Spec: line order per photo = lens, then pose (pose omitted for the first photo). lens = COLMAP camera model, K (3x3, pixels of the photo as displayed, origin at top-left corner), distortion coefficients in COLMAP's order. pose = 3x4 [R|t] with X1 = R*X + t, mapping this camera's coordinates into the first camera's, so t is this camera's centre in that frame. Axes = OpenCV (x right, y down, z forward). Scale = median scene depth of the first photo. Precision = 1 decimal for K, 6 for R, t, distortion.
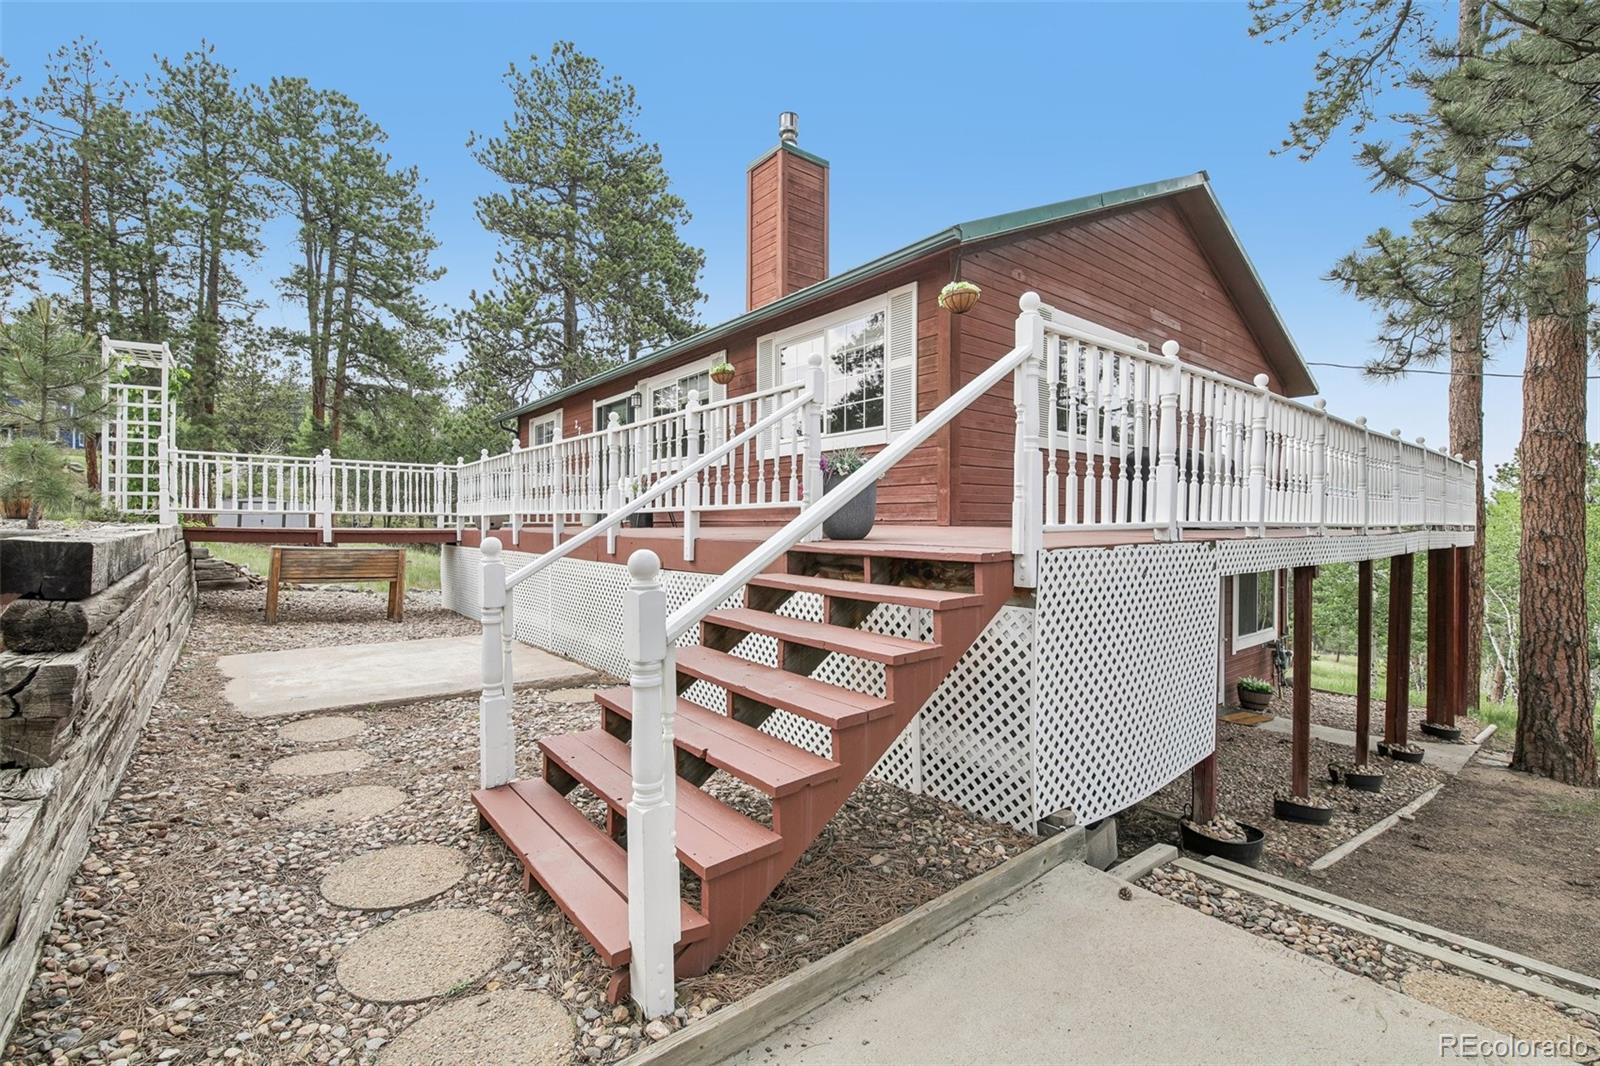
lens RADIAL K [[688.2, 0, 793.3], [0, 688.2, 529.4], [0, 0, 1]] dist [-0.001879, 0.000003]
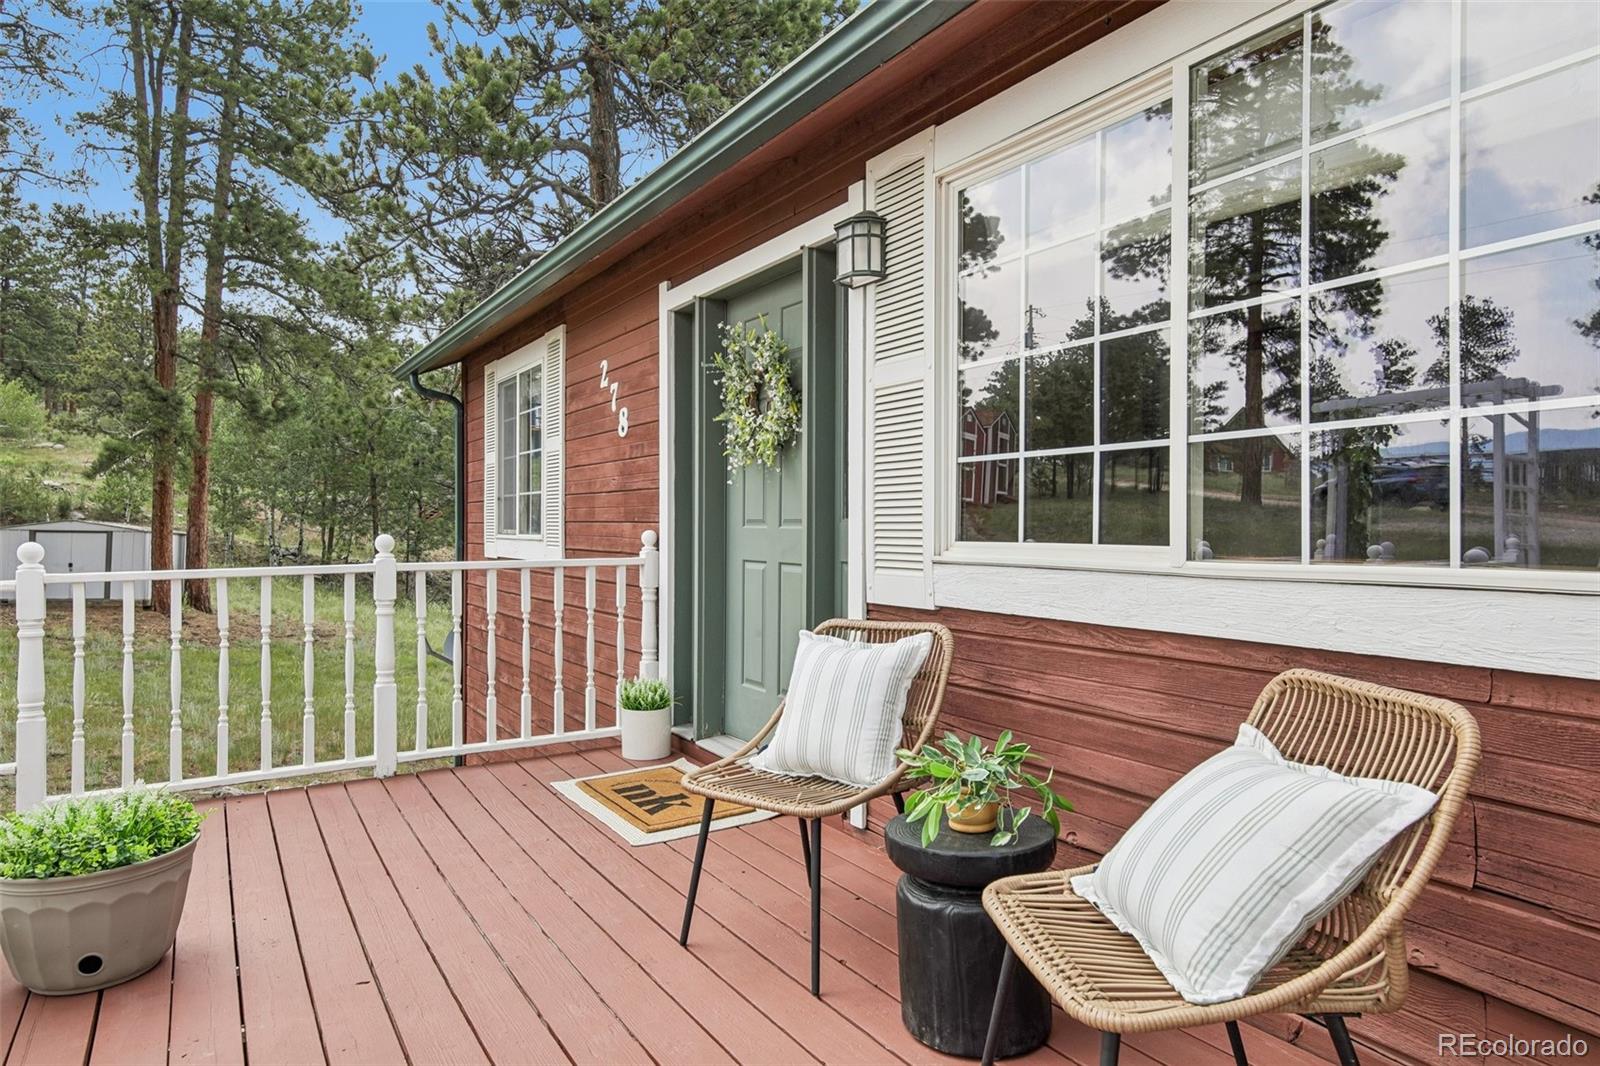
lens RADIAL K [[1003.5, 0, 803.5], [0, 1003.5, 533.9], [0, 0, 1]] dist [0.007614, -0.000457]
pose [[0.991731, 0.005180, -0.128228, -0.106904], [-0.005323, 0.999986, -0.000766, -0.051752], [0.128222, 0.001442, 0.991744, 0.358560]]
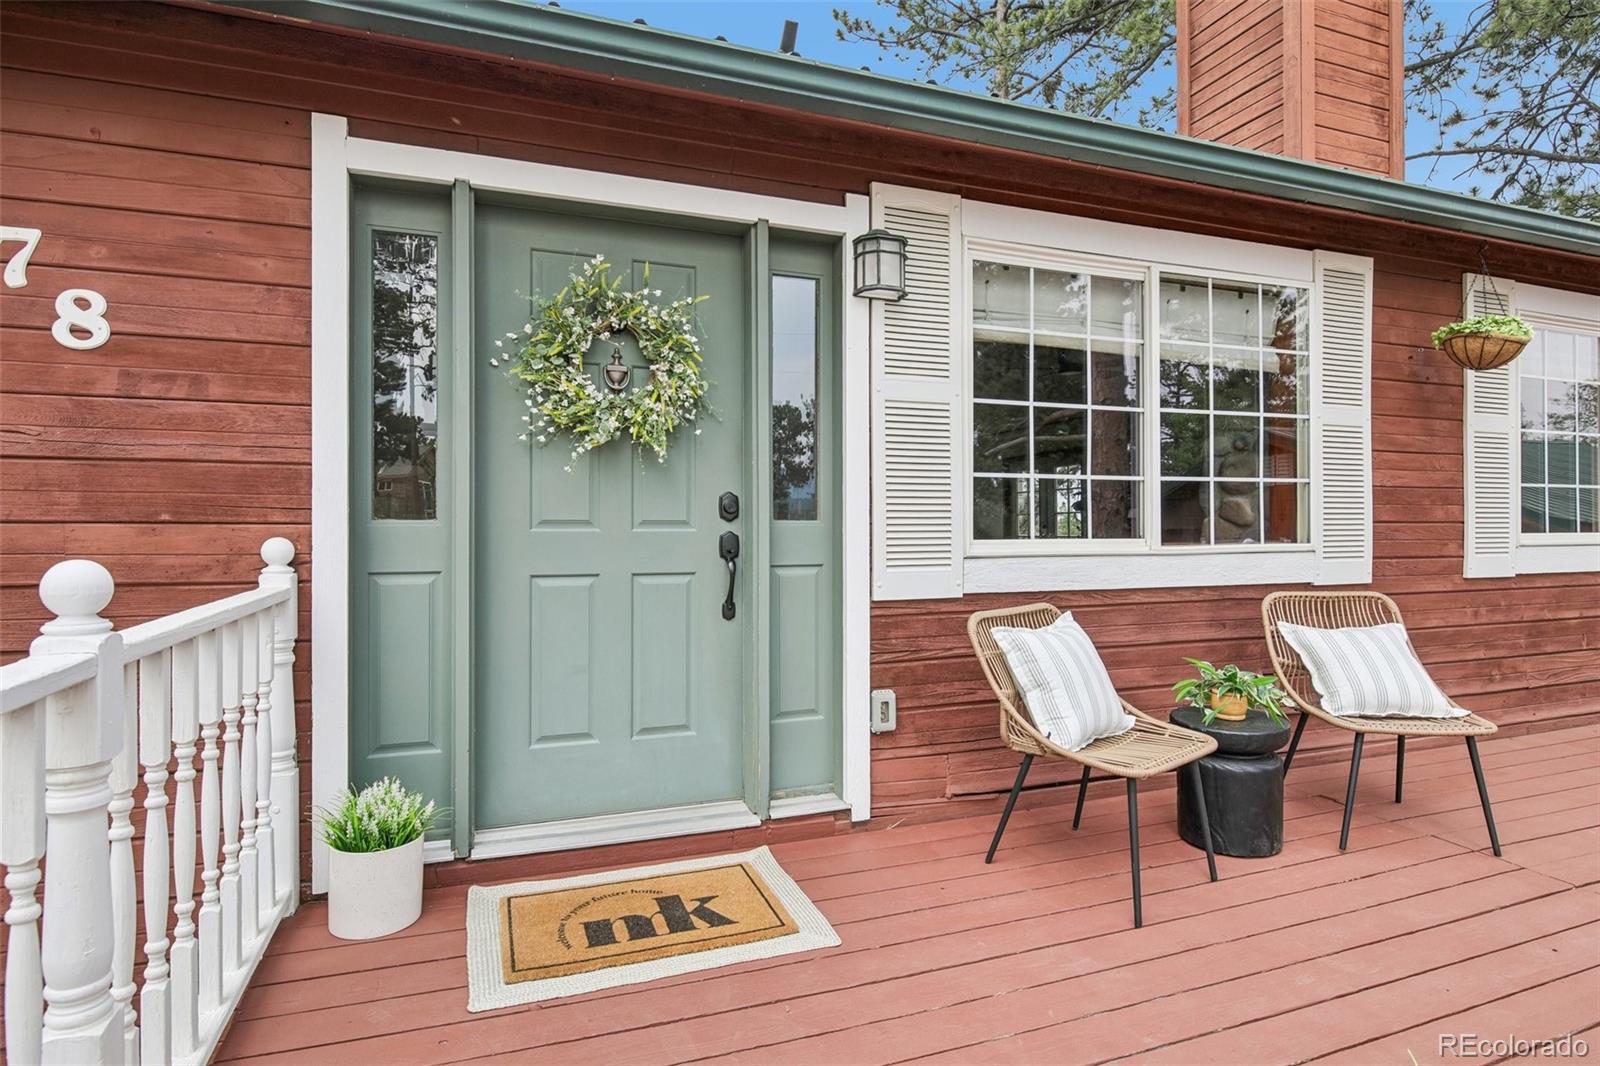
lens RADIAL K [[830.7, 0, 798.4], [0, 830.7, 524.0], [0, 0, 1]] dist [0.004565, 0.000046]
pose [[0.313357, -0.001154, 0.949635, -0.255198], [0.007341, 0.999972, -0.001207, -0.053815], [-0.949607, 0.007349, 0.313357, 0.488197]]
